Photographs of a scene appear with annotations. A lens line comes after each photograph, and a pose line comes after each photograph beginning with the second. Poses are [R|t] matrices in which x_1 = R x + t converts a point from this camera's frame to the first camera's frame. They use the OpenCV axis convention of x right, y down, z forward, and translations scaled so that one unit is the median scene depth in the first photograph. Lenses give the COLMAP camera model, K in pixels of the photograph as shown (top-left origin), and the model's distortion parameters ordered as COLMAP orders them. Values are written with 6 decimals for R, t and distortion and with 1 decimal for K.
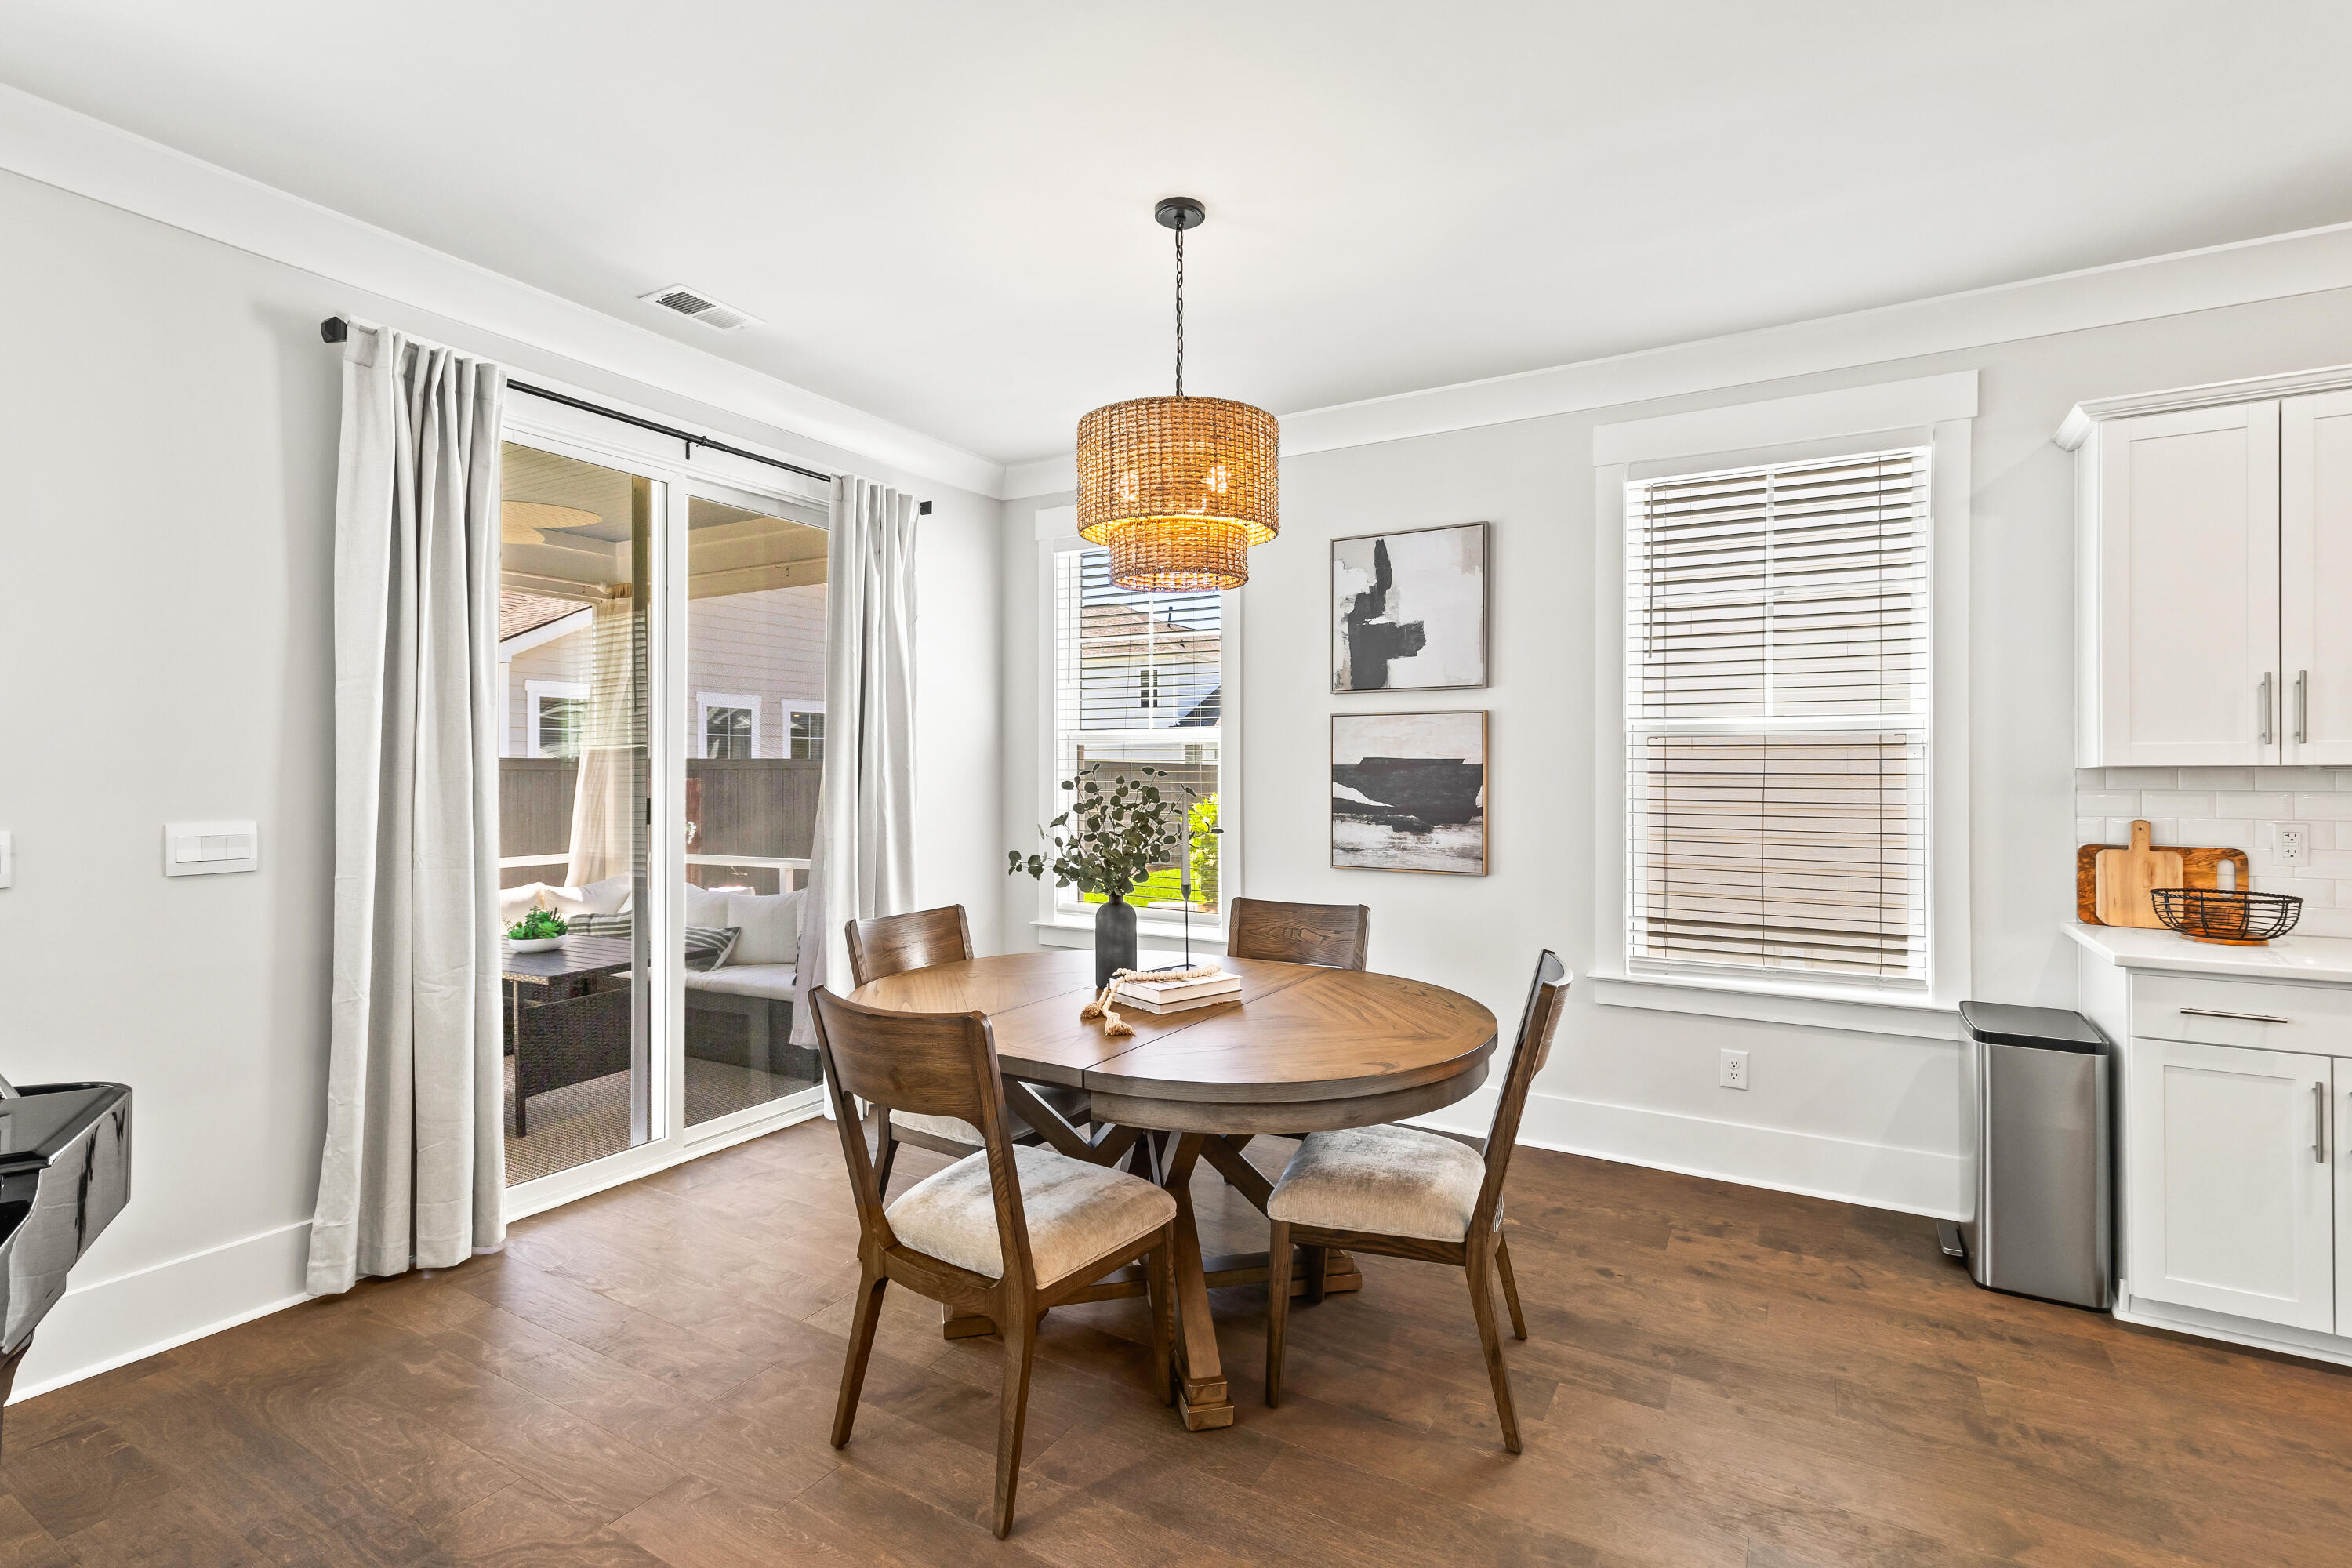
lens RADIAL K [[1070.7, 0, 1173.6], [0, 1070.7, 772.6], [0, 0, 1]] dist [0.010369, -0.001984]
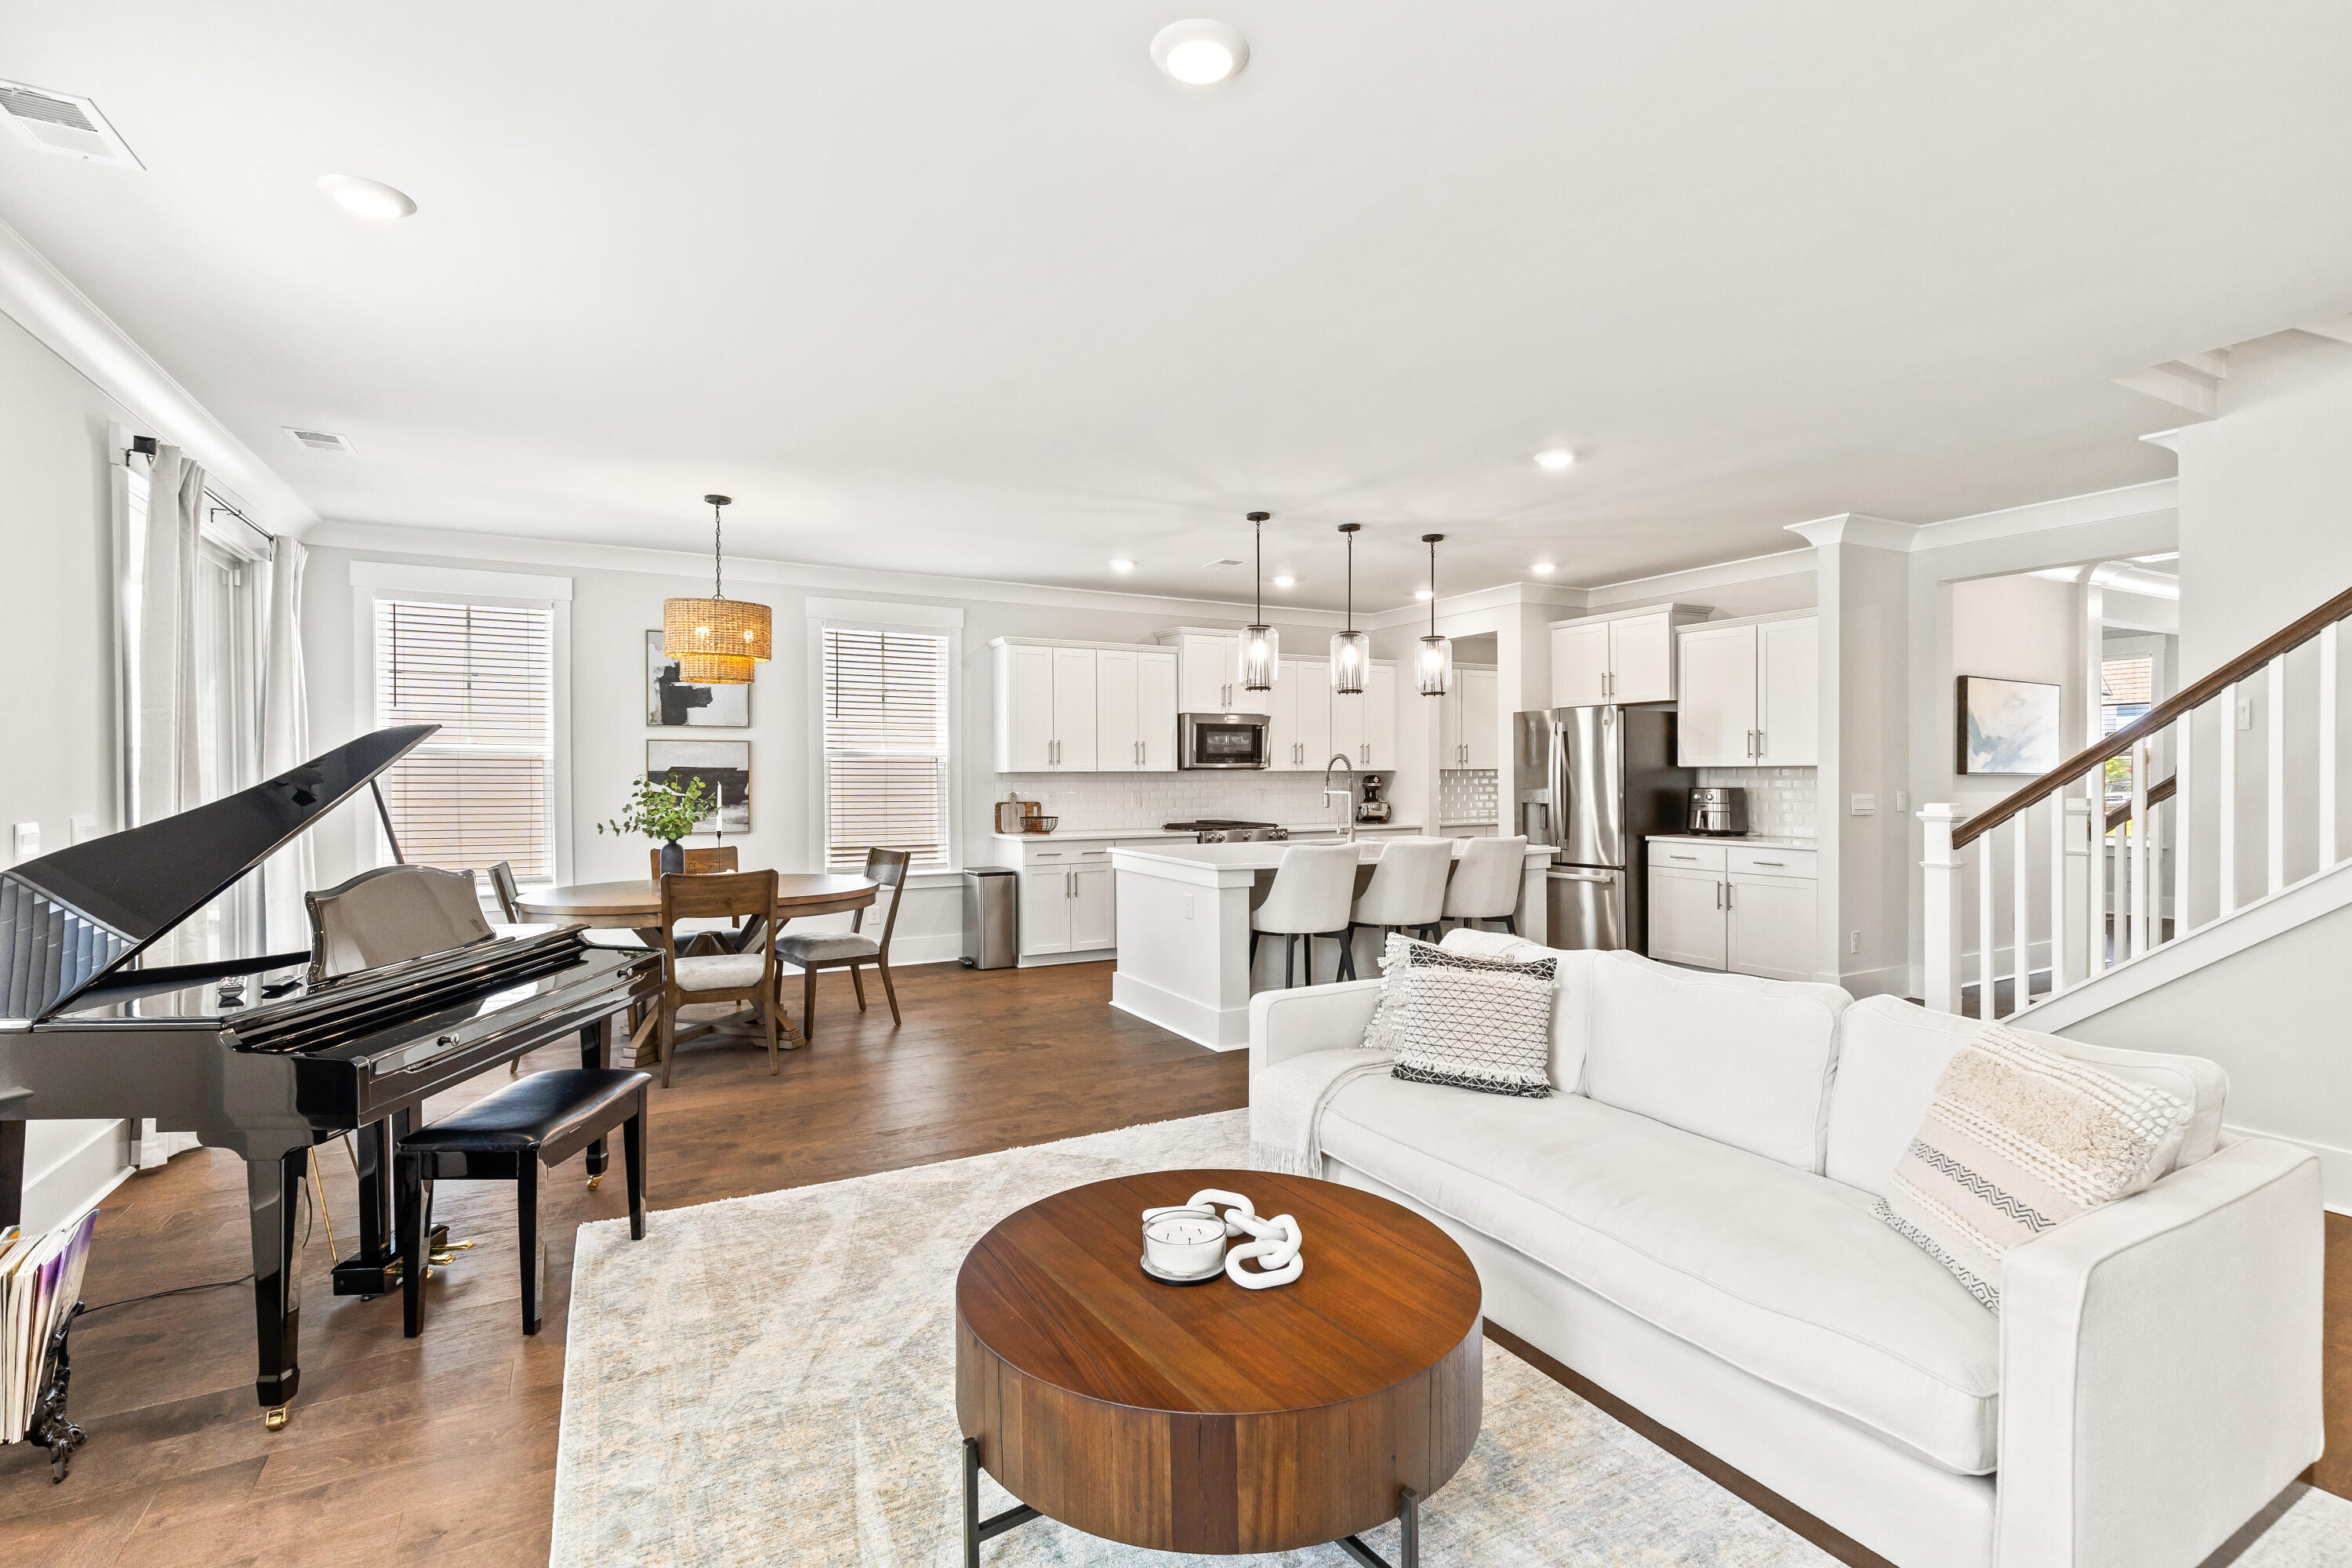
lens RADIAL K [[1070.7, 0, 1186.7], [0, 1070.7, 788.0], [0, 0, 1]] dist [0.010369, -0.001984]
pose [[0.512957, -0.013884, 0.858302, -1.160411], [0.004108, 0.999897, 0.013720, -0.000868], [-0.858405, -0.003512, 0.512961, -0.726655]]
